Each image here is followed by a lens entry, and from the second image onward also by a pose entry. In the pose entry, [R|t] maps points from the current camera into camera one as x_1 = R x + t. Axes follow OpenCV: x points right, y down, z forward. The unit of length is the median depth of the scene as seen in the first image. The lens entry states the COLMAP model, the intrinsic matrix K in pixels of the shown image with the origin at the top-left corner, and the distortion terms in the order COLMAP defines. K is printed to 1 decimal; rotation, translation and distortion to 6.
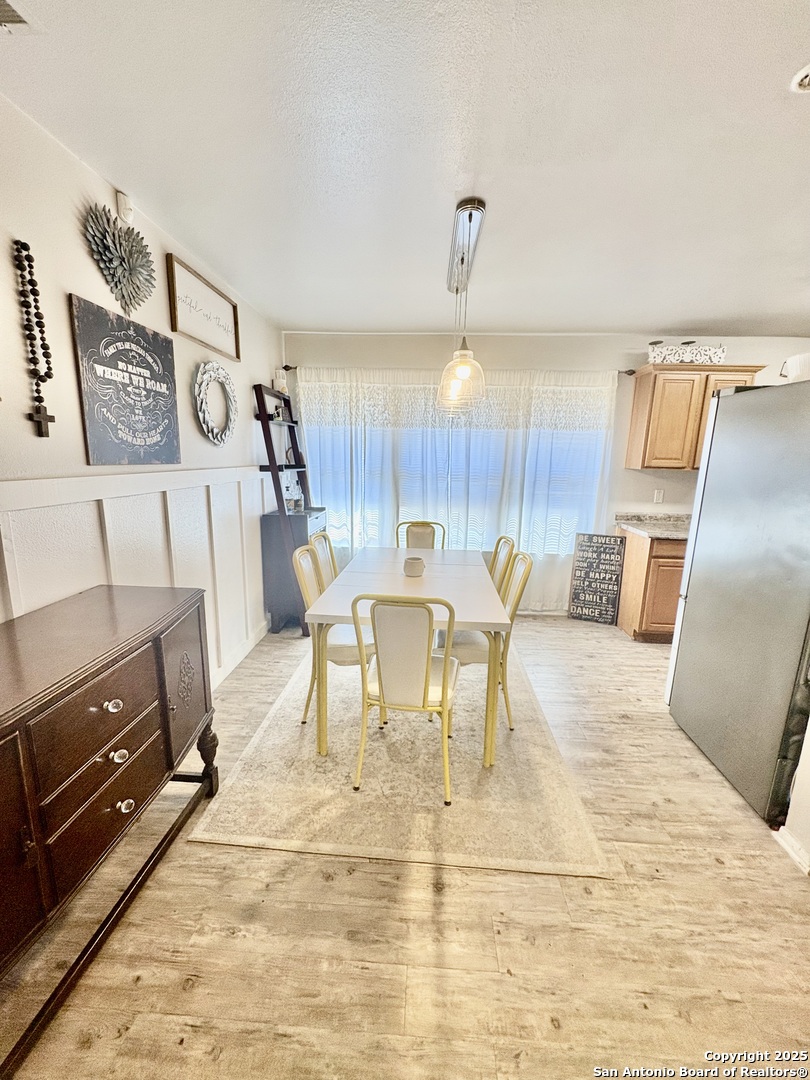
lens RADIAL K [[429.5, 0, 400.6], [0, 429.5, 540.1], [0, 0, 1]] dist [0.000741, 0.000177]
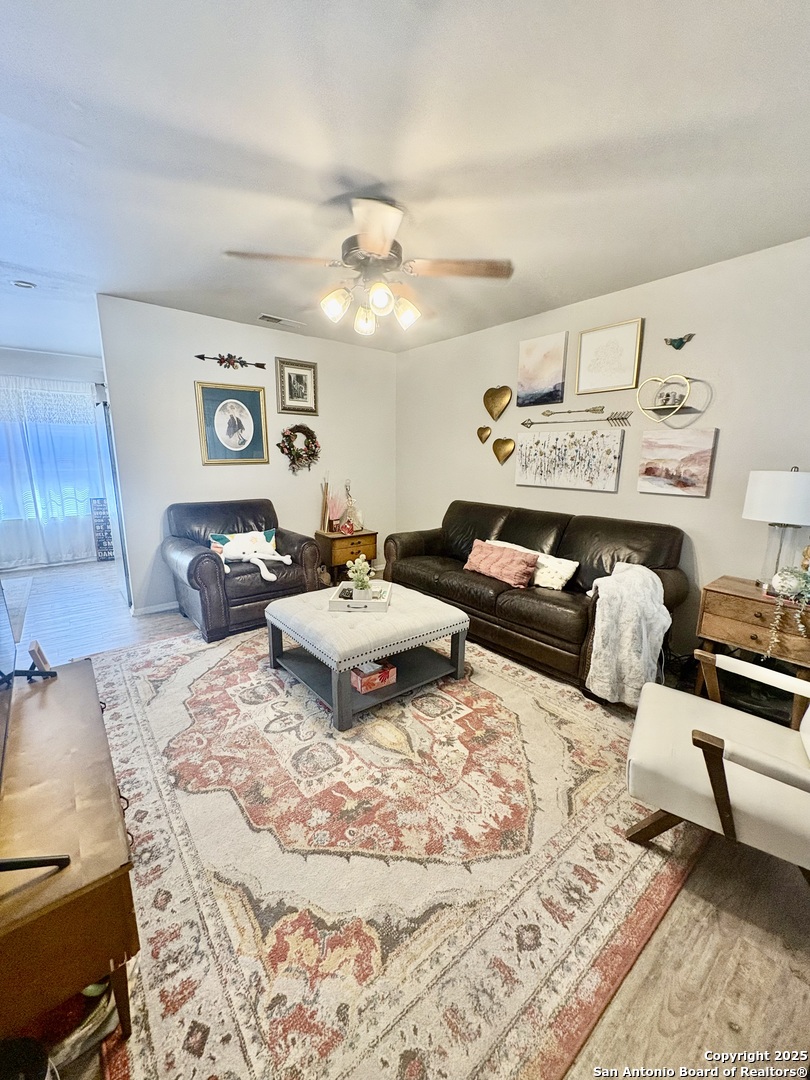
lens RADIAL K [[429.5, 0, 404.5], [0, 429.5, 537.2], [0, 0, 1]] dist [0.000741, 0.000177]
pose [[0.731076, -0.145608, 0.666578, 0.424389], [0.141243, 0.988098, 0.060932, 0.334892], [-0.667516, 0.049603, 0.742941, -1.410266]]
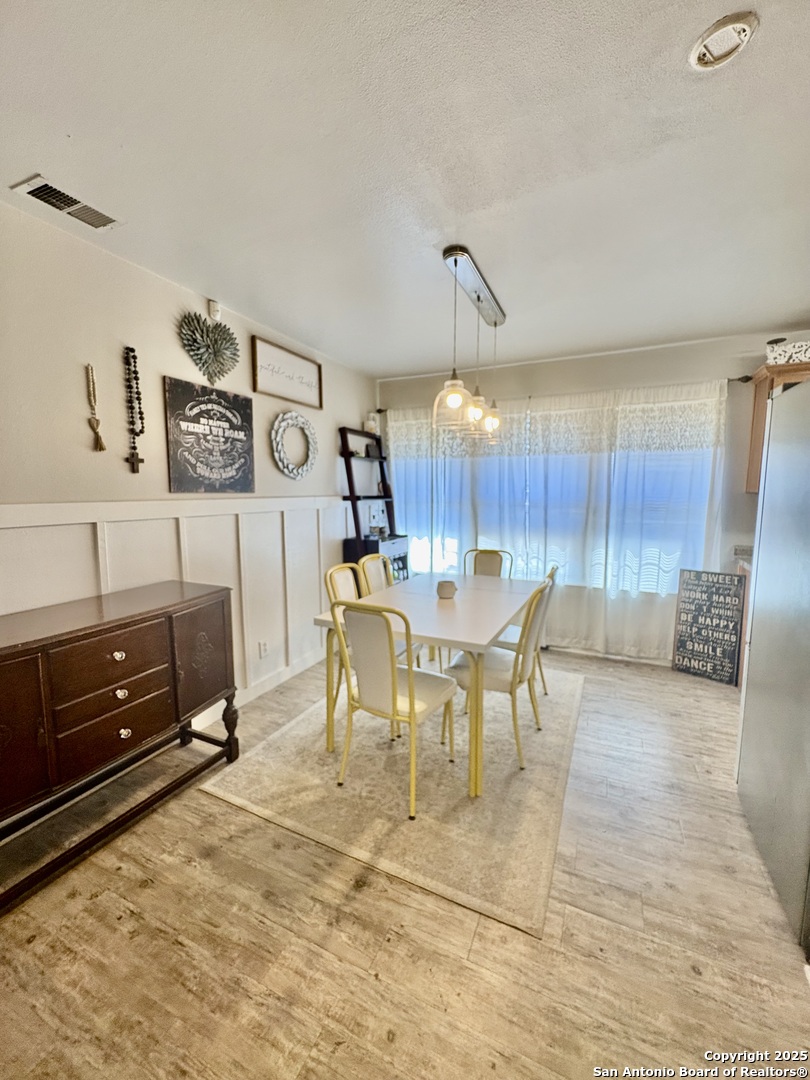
lens RADIAL K [[429.5, 0, 399.7], [0, 429.5, 540.4], [0, 0, 1]] dist [0.000741, 0.000177]
pose [[0.928554, 0.021271, -0.370588, 0.417635], [-0.051585, 0.996064, -0.072079, 0.035554], [0.367597, 0.086045, 0.925996, -0.002118]]
